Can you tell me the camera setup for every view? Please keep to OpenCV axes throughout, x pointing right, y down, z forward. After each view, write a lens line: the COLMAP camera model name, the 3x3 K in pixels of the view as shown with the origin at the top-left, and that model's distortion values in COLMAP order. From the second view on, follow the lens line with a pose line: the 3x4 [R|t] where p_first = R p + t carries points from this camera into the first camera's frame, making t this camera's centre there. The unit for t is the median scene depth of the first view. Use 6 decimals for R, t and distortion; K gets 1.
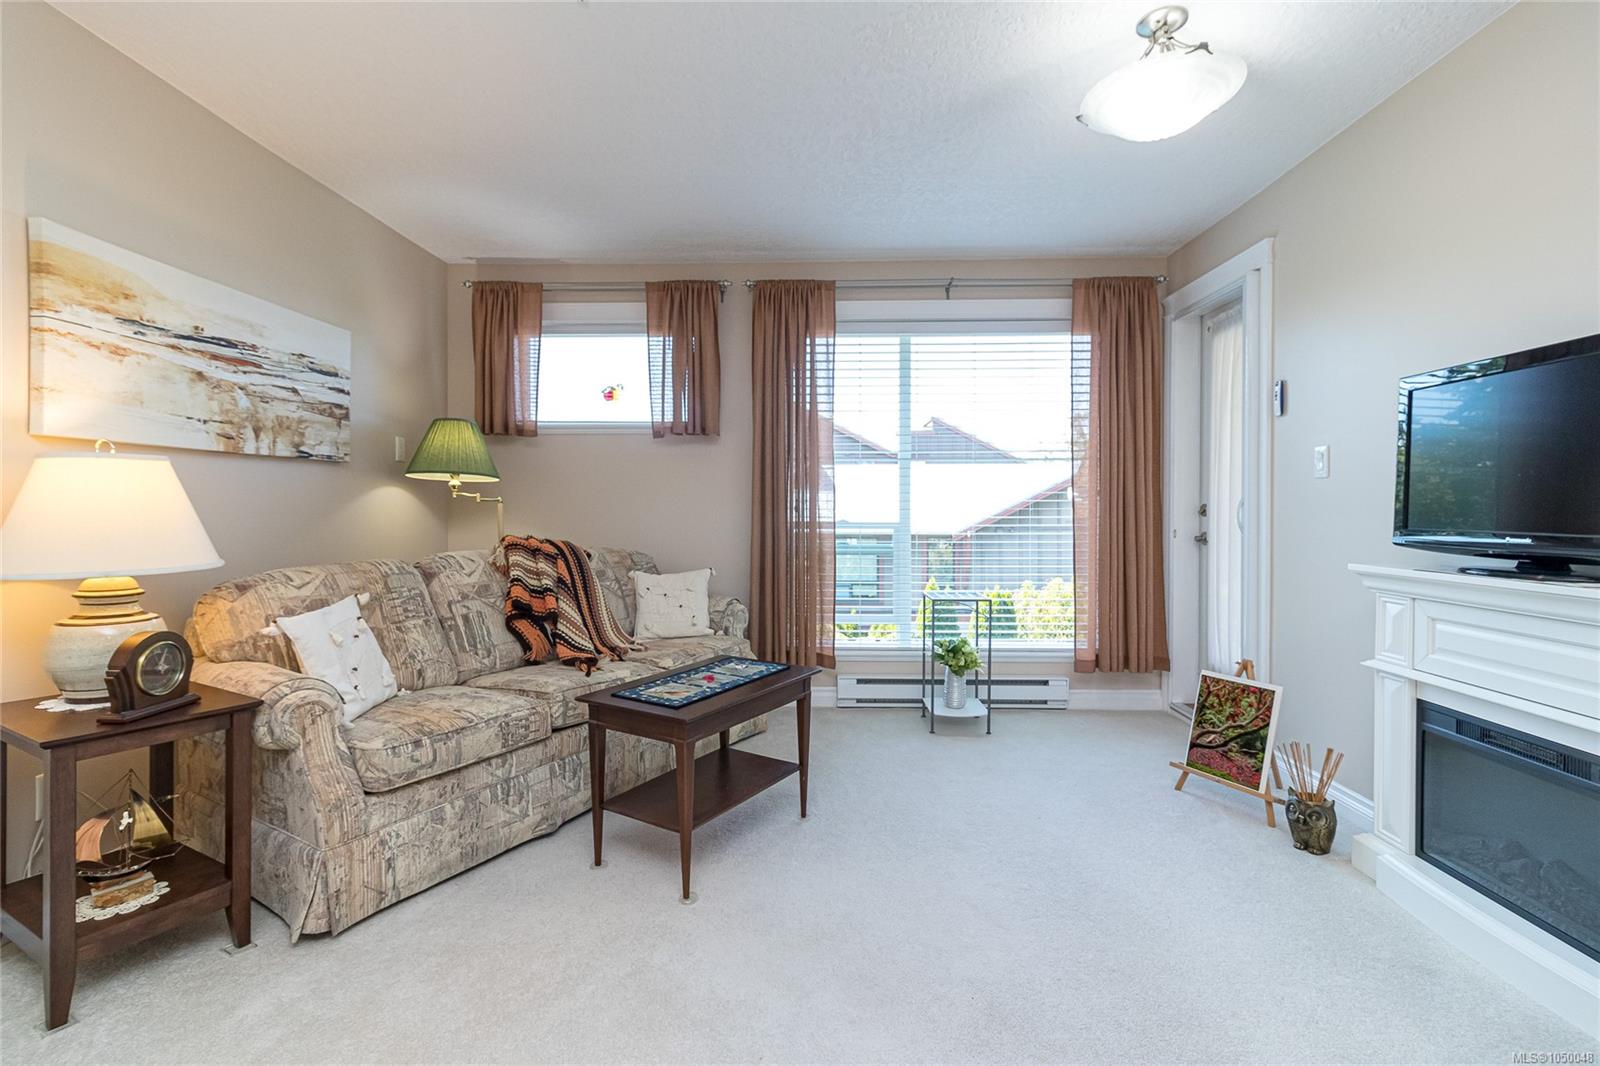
lens RADIAL K [[737.6, 0, 806.4], [0, 737.6, 509.9], [0, 0, 1]] dist [-0.000539, 0.000016]
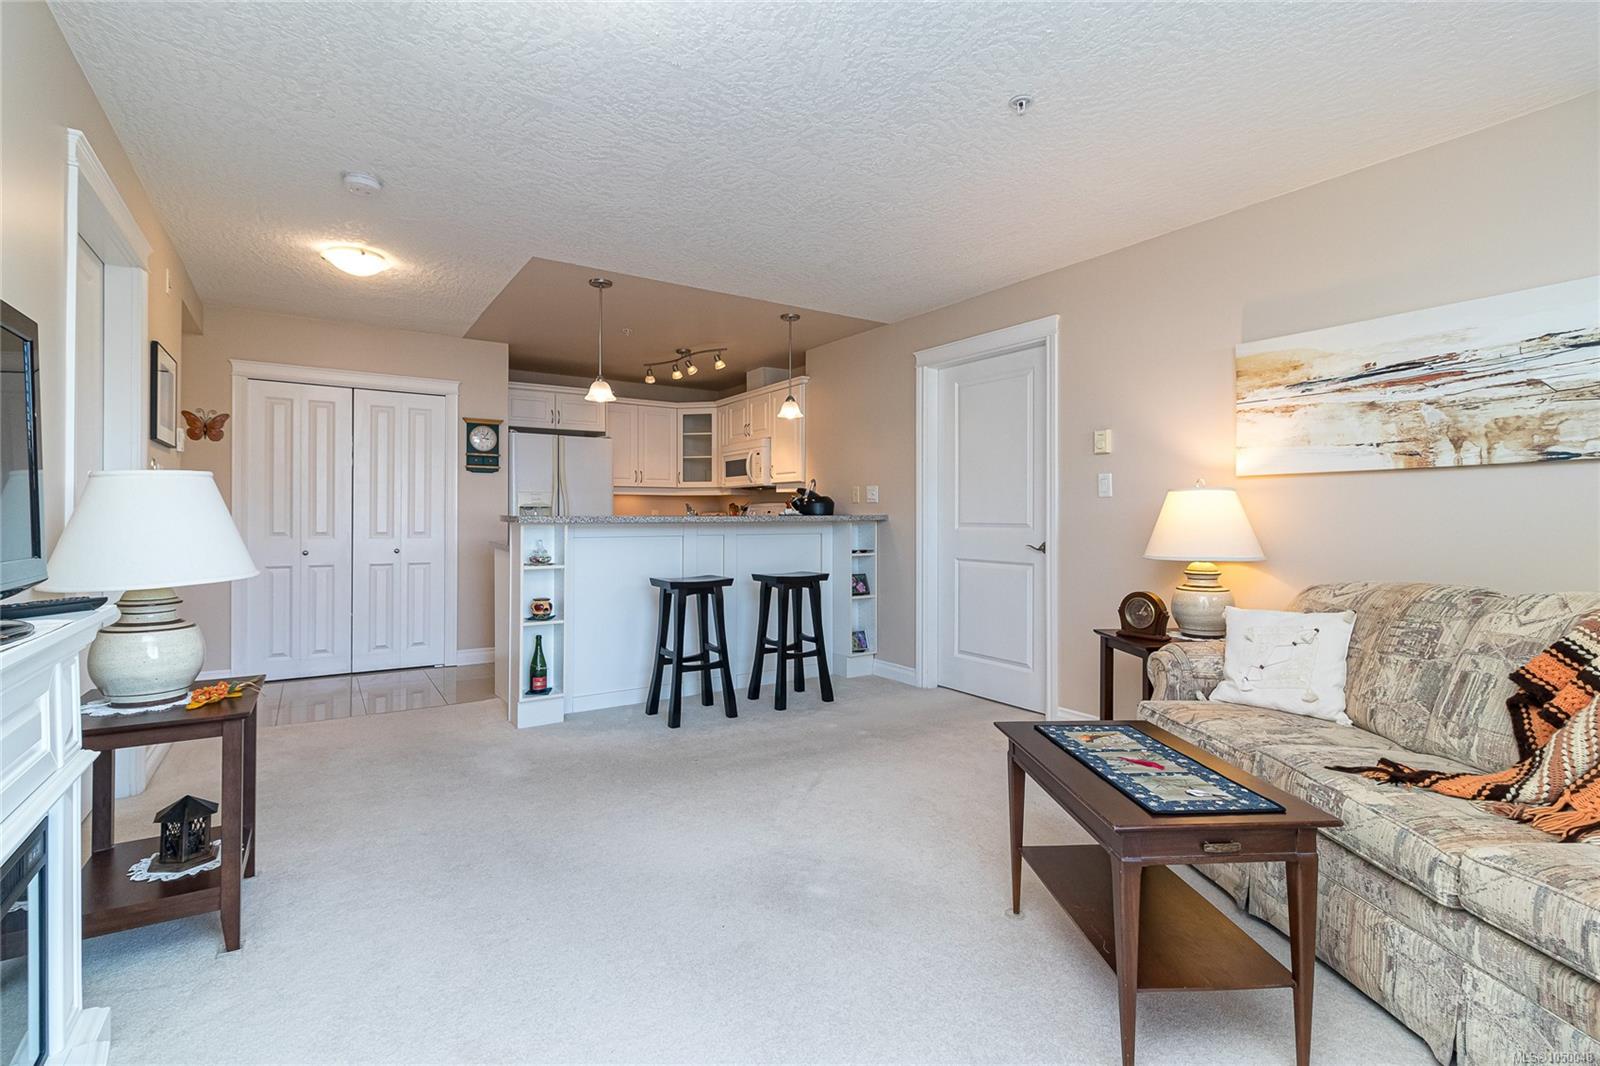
lens RADIAL K [[737.6, 0, 805.3], [0, 737.6, 518.9], [0, 0, 1]] dist [-0.000539, 0.000016]
pose [[-0.823492, 0.000939, -0.567326, 0.444942], [-0.002690, 0.999981, 0.005560, -0.007967], [0.567321, 0.006105, -0.823474, 1.163054]]
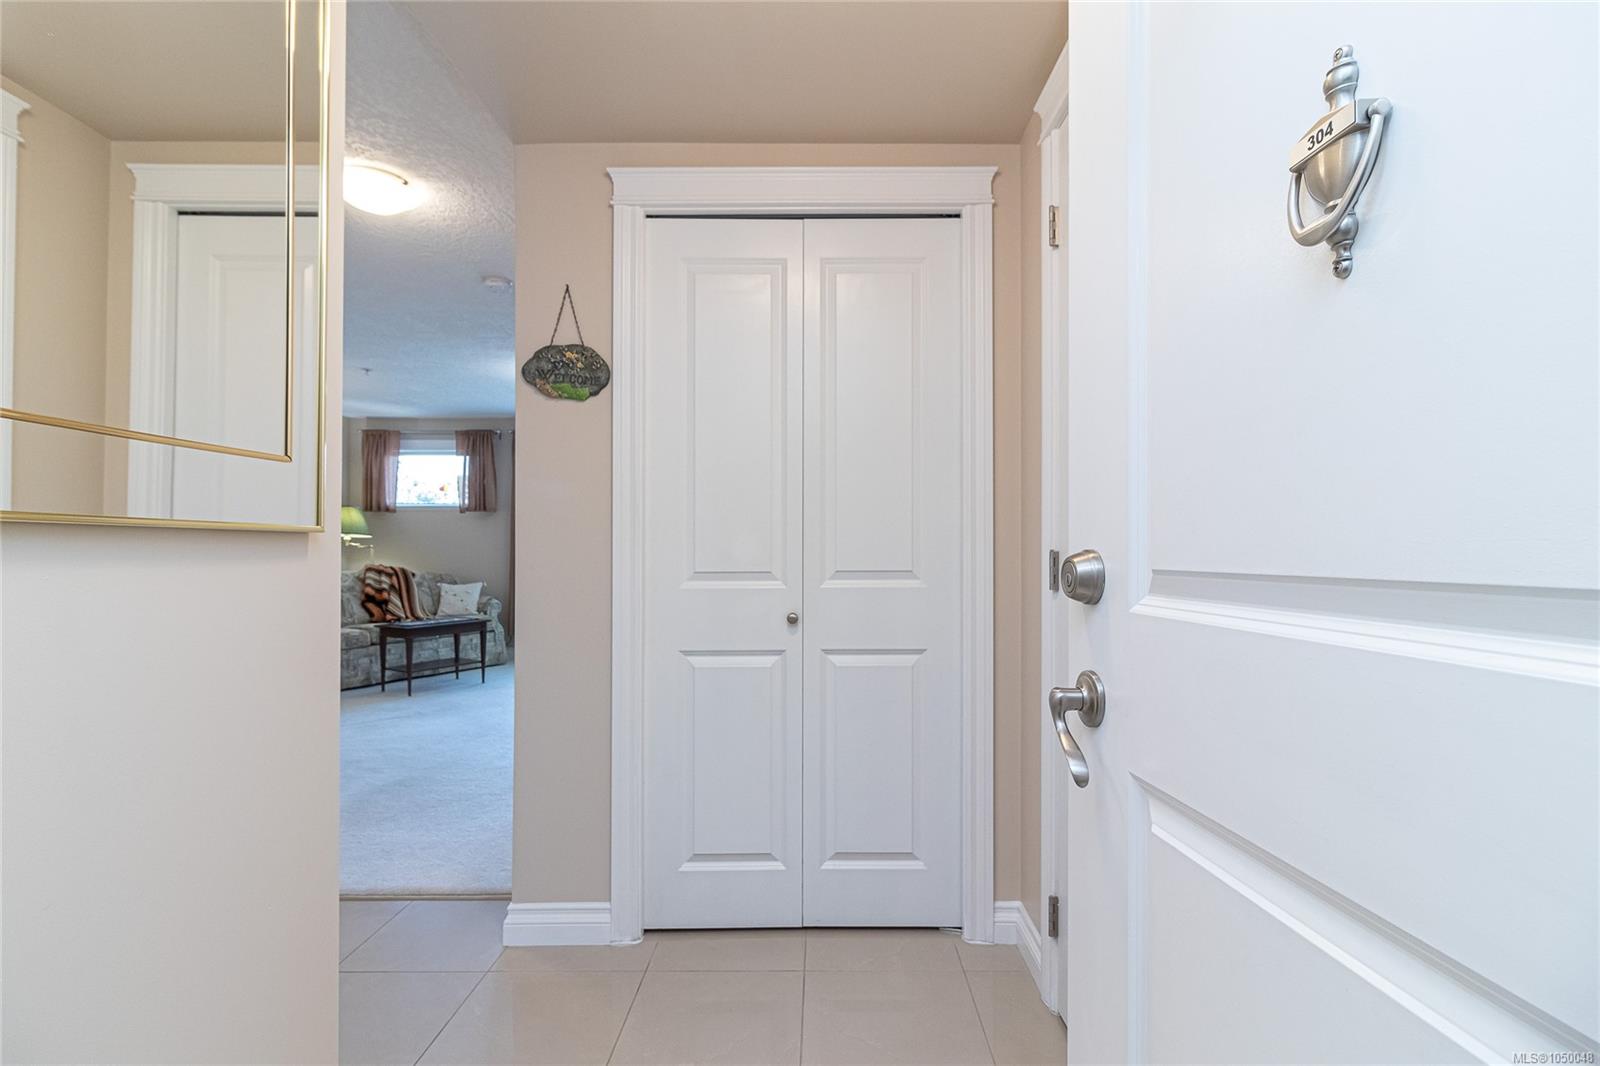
lens RADIAL K [[737.6, 0, 796.3], [0, 737.6, 532.4], [0, 0, 1]] dist [-0.000539, 0.000016]
pose [[0.999782, -0.005552, 0.020149, 0.823472], [0.006047, 0.999679, -0.024616, 0.003301], [-0.020005, 0.024732, 0.999494, -1.193634]]
